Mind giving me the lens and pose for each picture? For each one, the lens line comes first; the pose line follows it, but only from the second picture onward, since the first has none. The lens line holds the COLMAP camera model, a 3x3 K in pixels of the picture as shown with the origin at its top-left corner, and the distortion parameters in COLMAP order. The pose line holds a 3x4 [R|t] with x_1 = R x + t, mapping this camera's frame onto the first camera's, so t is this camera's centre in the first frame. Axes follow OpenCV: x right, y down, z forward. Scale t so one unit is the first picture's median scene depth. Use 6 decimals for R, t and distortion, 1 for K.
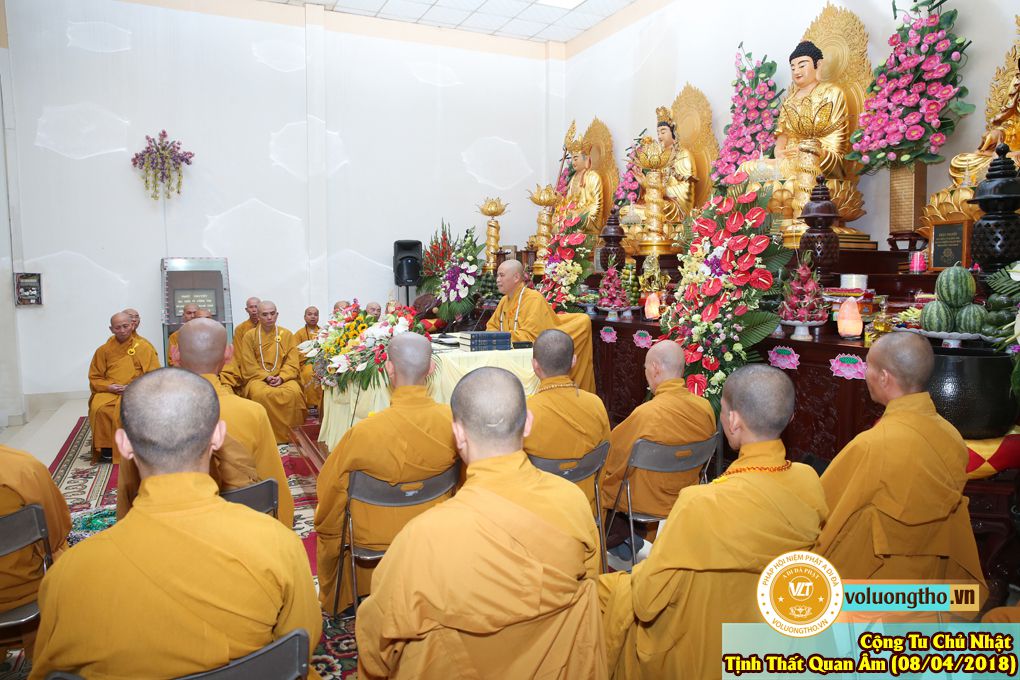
lens RADIAL K [[697.5, 0, 510.0], [0, 697.5, 340.0], [0, 0, 1]] dist [-0.116256, 0.093649]
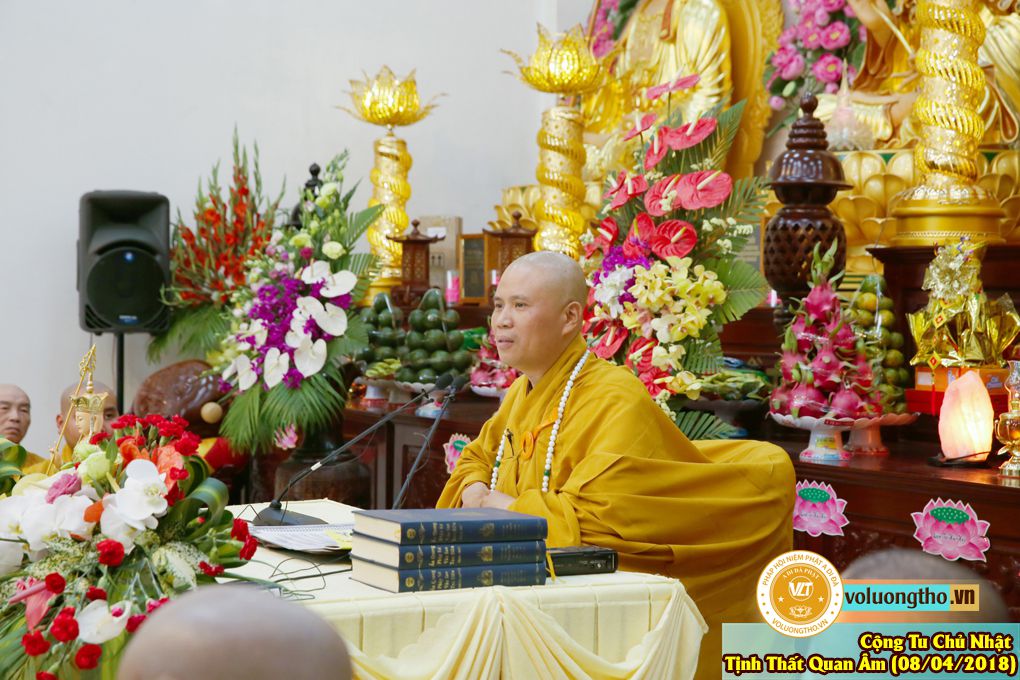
lens RADIAL K [[1952.2, 0, 510.0], [0, 1952.2, 340.0], [0, 0, 1]] dist [0.210748, -0.105593]
pose [[0.998270, 0.016306, 0.056497, -0.032008], [-0.011923, 0.996955, -0.077057, -0.011693], [-0.057581, 0.076250, 0.995425, 0.142408]]
